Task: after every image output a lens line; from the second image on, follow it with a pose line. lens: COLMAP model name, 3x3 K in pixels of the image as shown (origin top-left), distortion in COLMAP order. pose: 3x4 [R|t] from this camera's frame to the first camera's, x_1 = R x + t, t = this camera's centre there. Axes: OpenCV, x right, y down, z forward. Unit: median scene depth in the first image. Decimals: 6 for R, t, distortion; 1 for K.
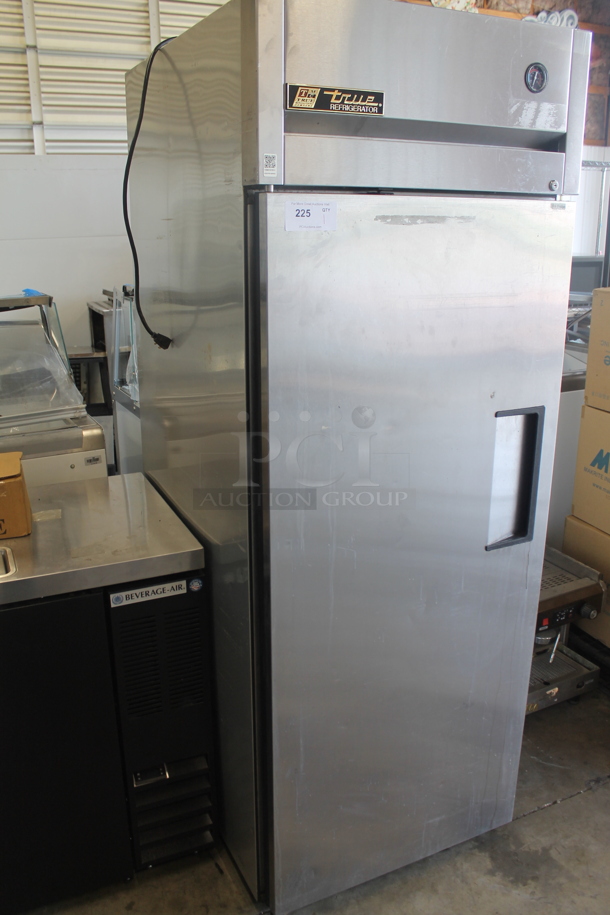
lens RADIAL K [[776.4, 0, 292.7], [0, 776.4, 445.3], [0, 0, 1]] dist [-0.148881, 0.122021]
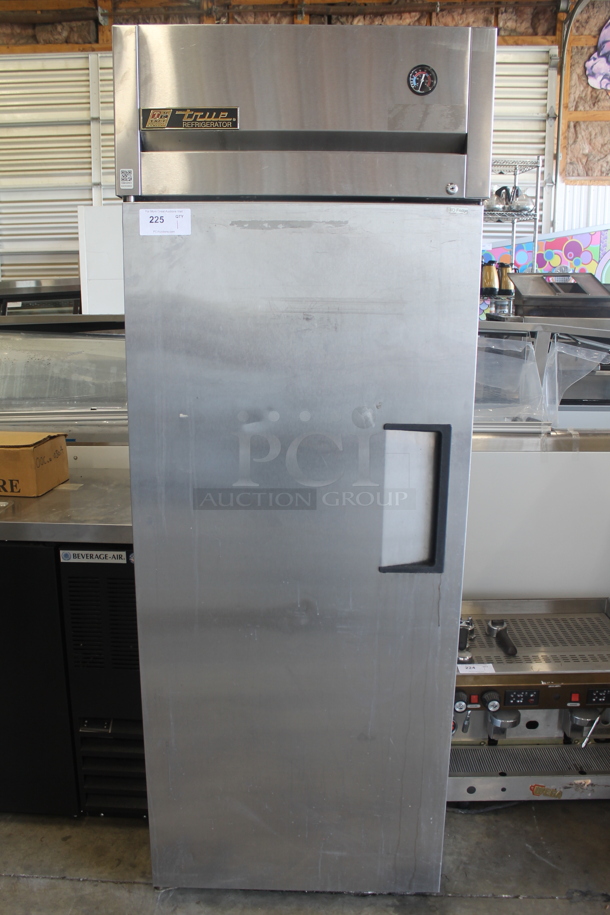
lens RADIAL K [[776.4, 0, 297.3], [0, 776.4, 448.6], [0, 0, 1]] dist [-0.148881, 0.122021]
pose [[0.896860, 0.102026, -0.430387, 0.655361], [-0.132857, 0.990240, -0.042112, 0.047319], [0.421890, 0.094948, 0.901662, 0.094091]]
